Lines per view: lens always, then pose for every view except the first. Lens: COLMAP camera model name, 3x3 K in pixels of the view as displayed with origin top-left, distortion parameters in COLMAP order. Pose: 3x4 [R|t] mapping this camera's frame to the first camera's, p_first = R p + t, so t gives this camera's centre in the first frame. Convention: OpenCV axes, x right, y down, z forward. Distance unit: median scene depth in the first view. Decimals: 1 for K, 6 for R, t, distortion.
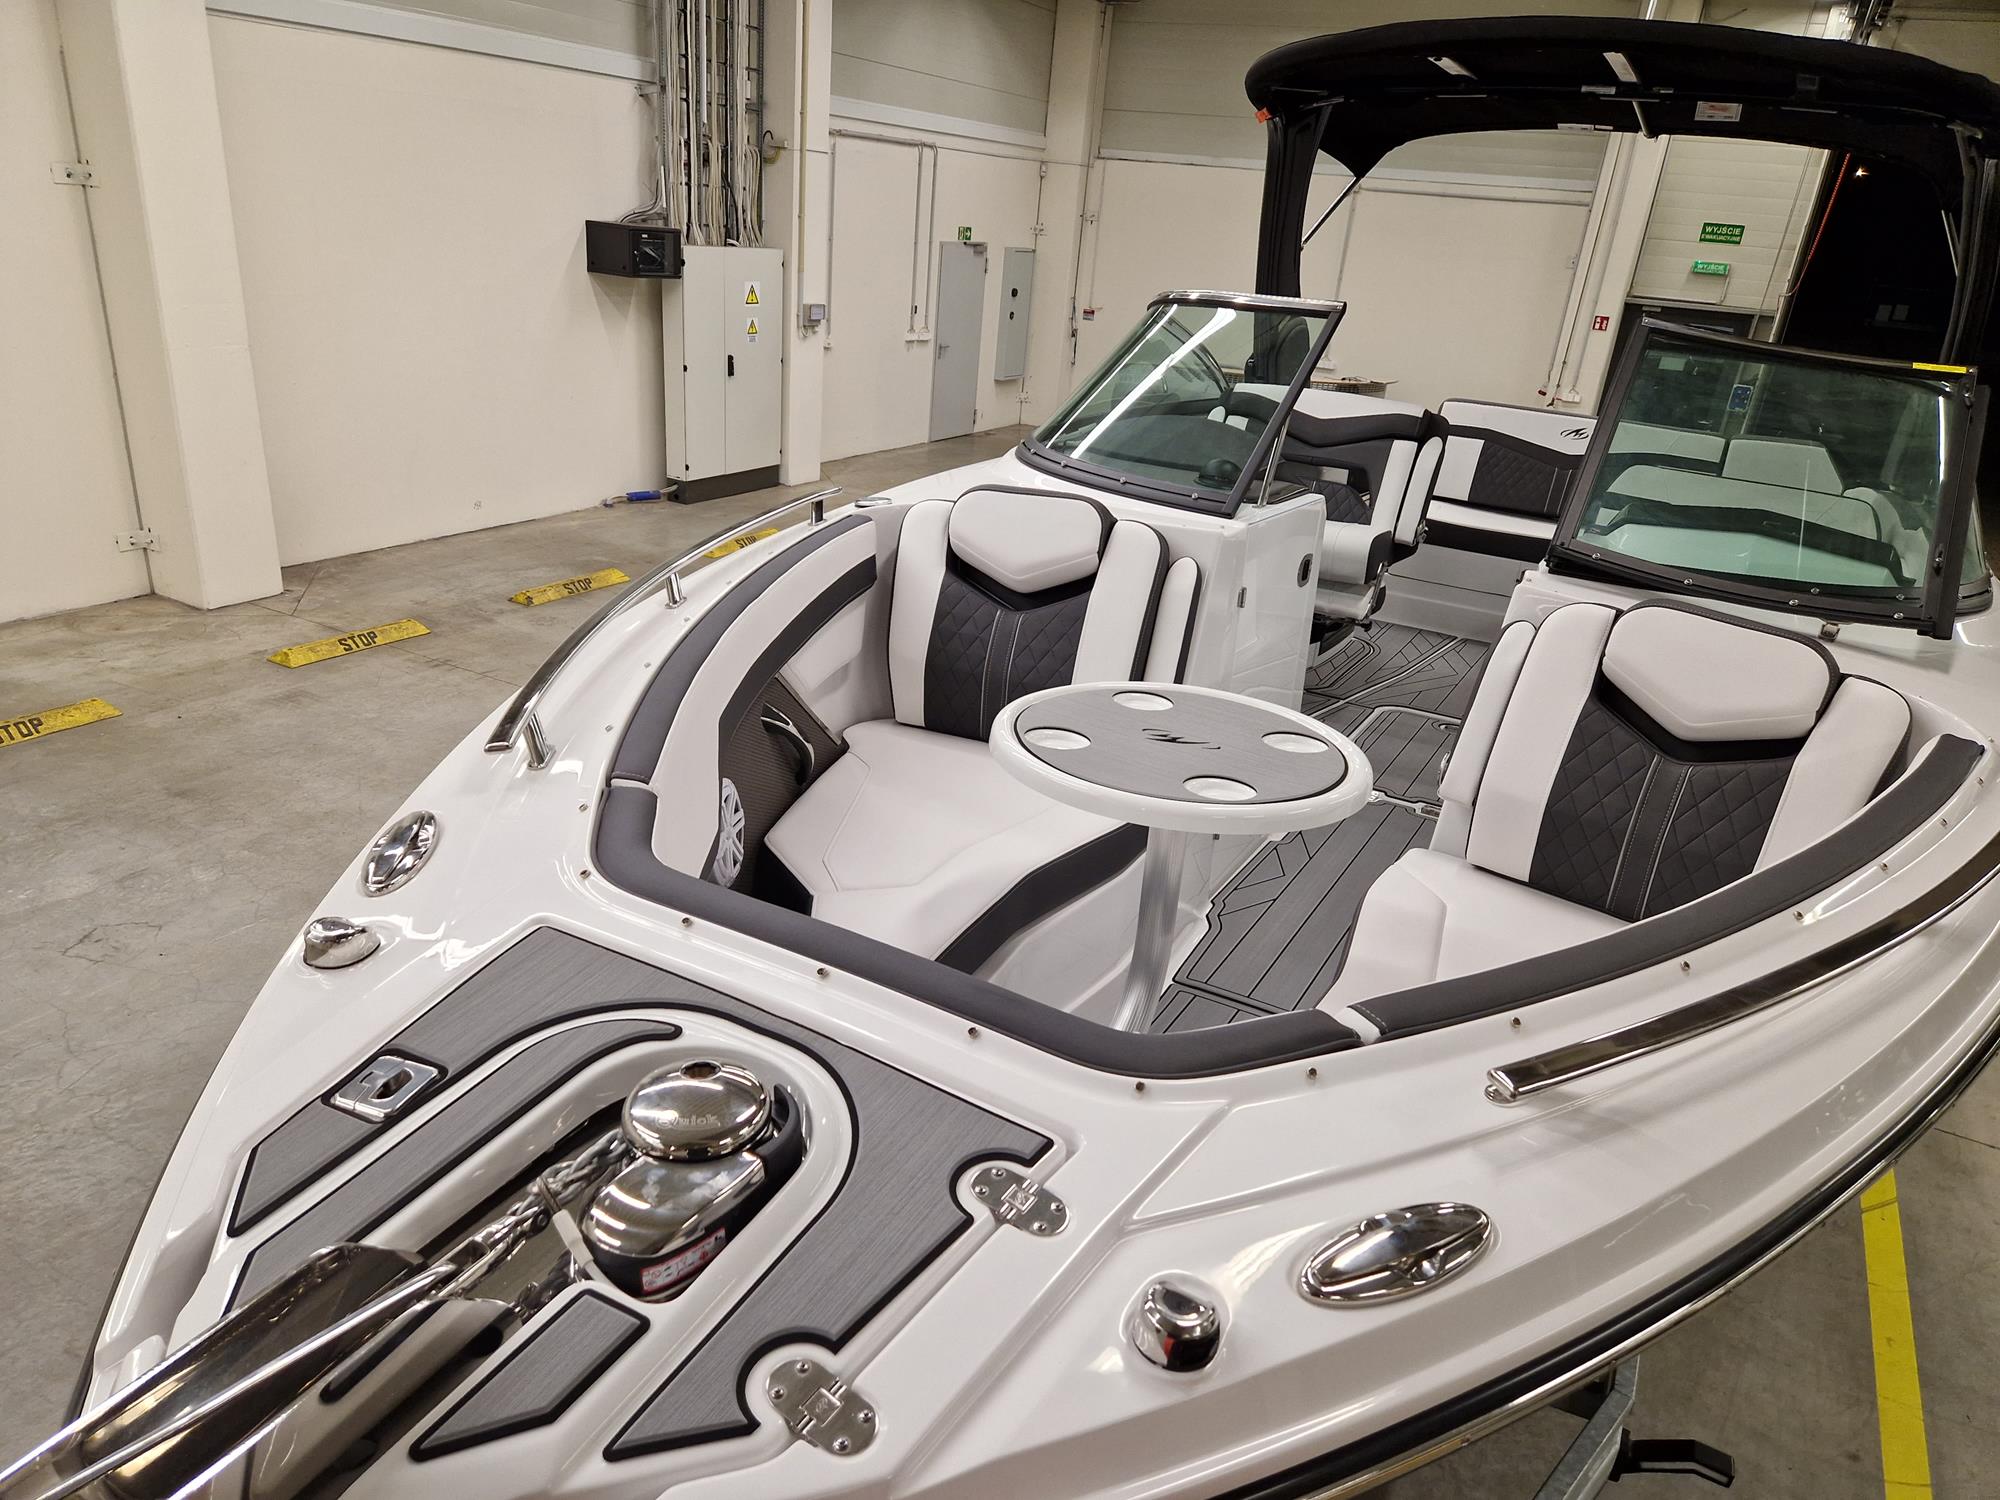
lens RADIAL K [[1316.8, 0, 1010.1], [0, 1316.8, 752.8], [0, 0, 1]] dist [0.084167, -0.077142]
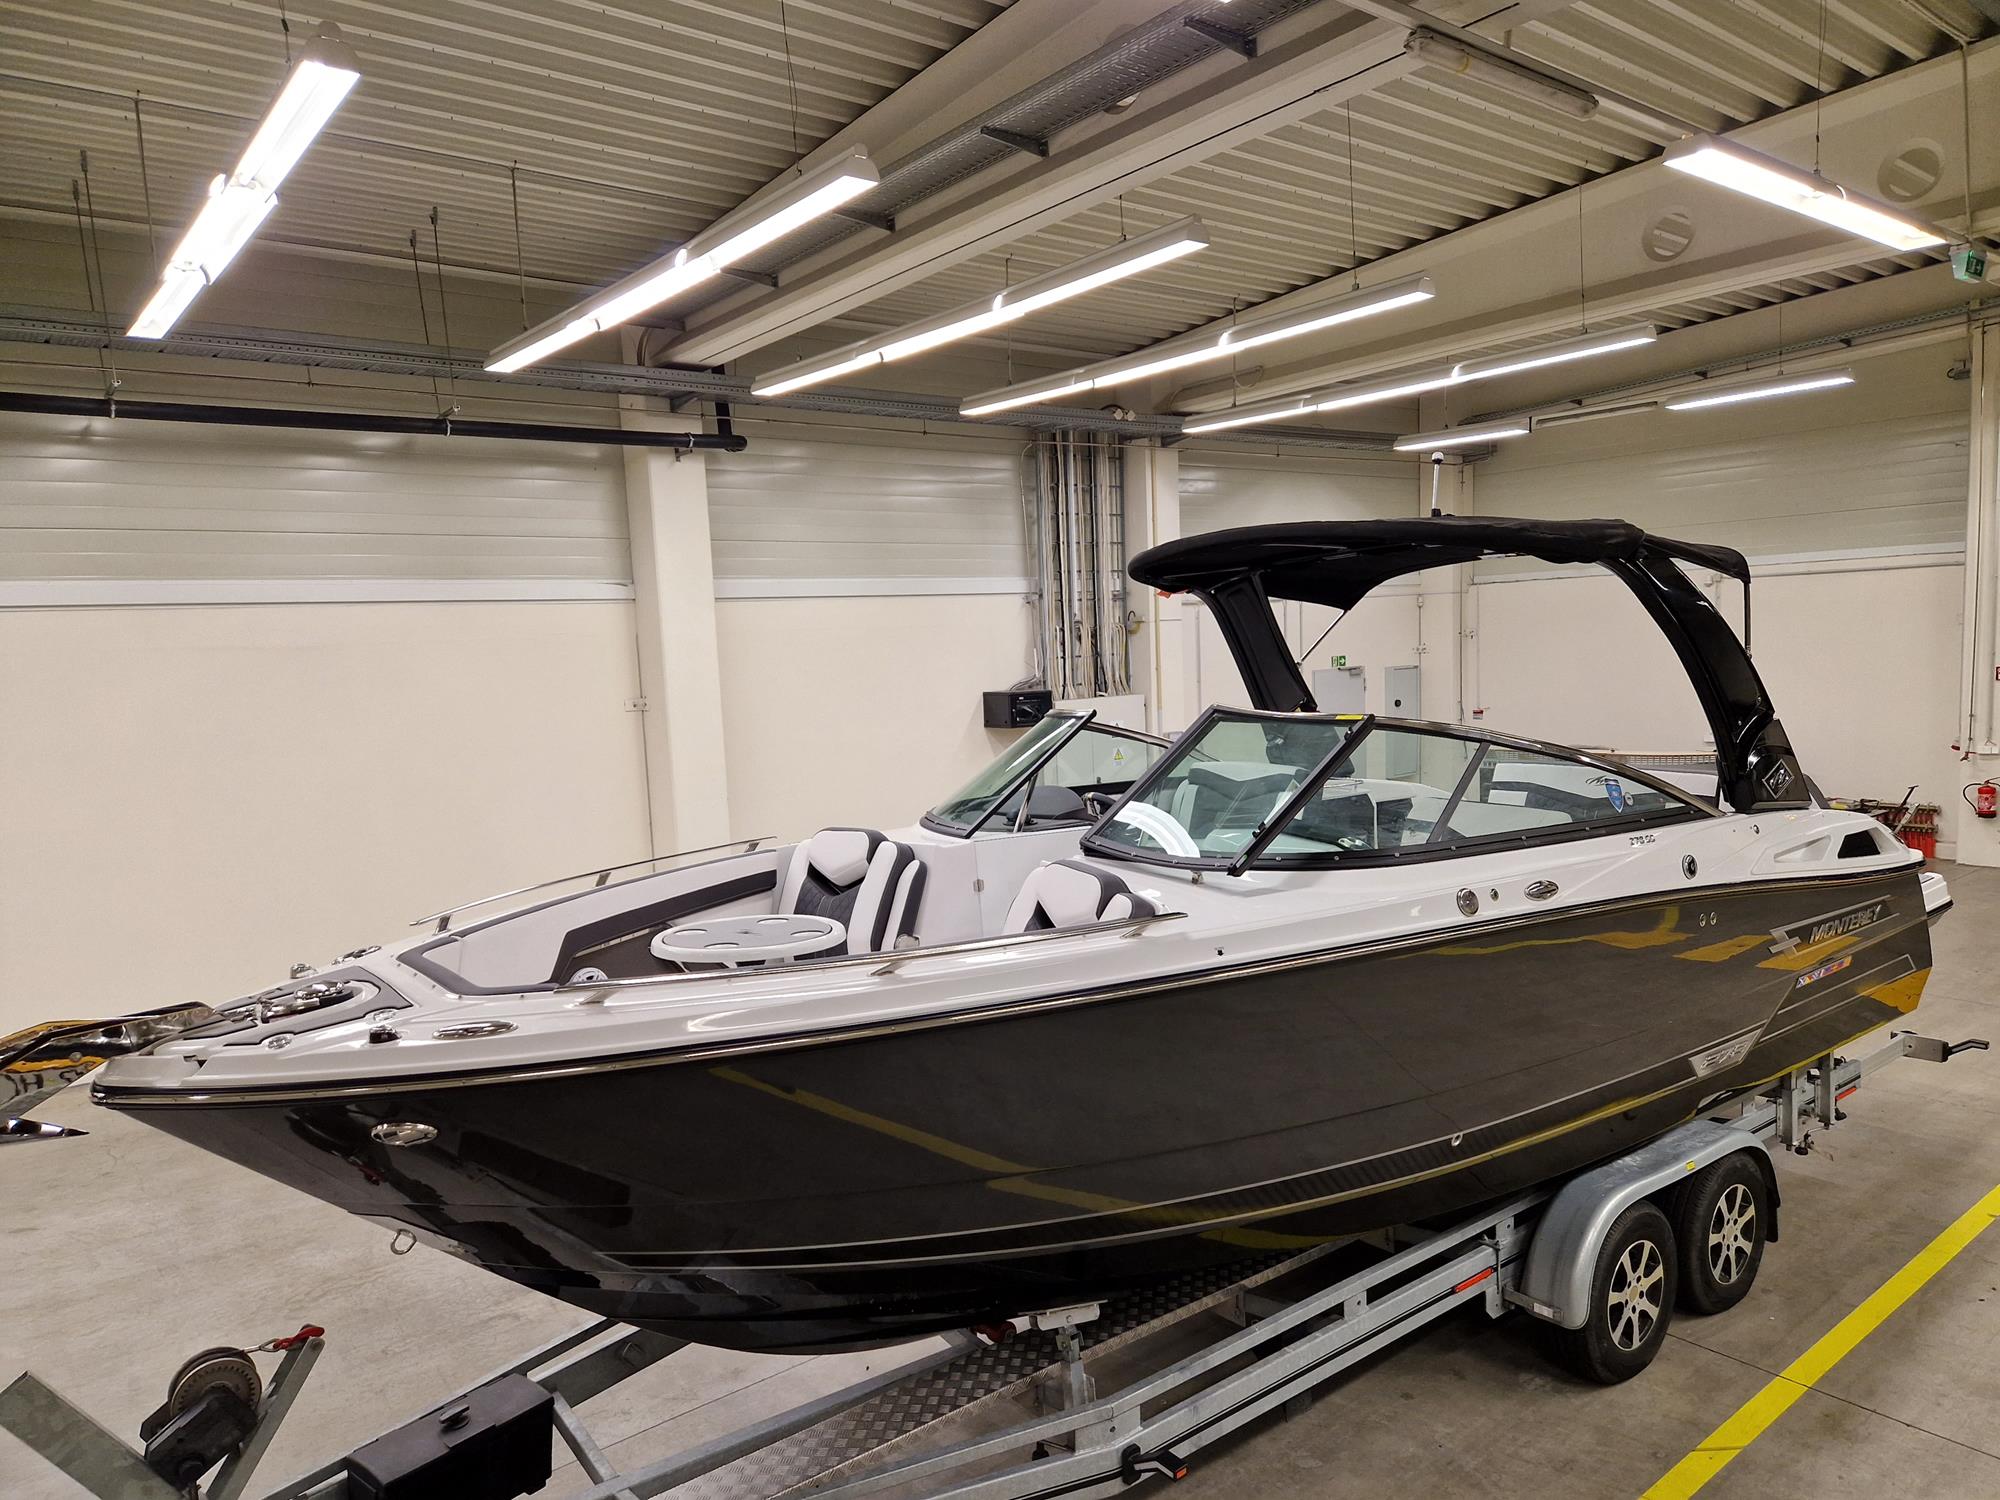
lens RADIAL K [[1308.4, 0, 1028.0], [0, 1308.4, 753.2], [0, 0, 1]] dist [0.087937, -0.074403]
pose [[0.913037, -0.089667, -0.397899, 0.242656], [-0.036949, 0.953342, -0.299623, 0.056905], [0.406200, 0.288268, 0.867123, -0.115245]]
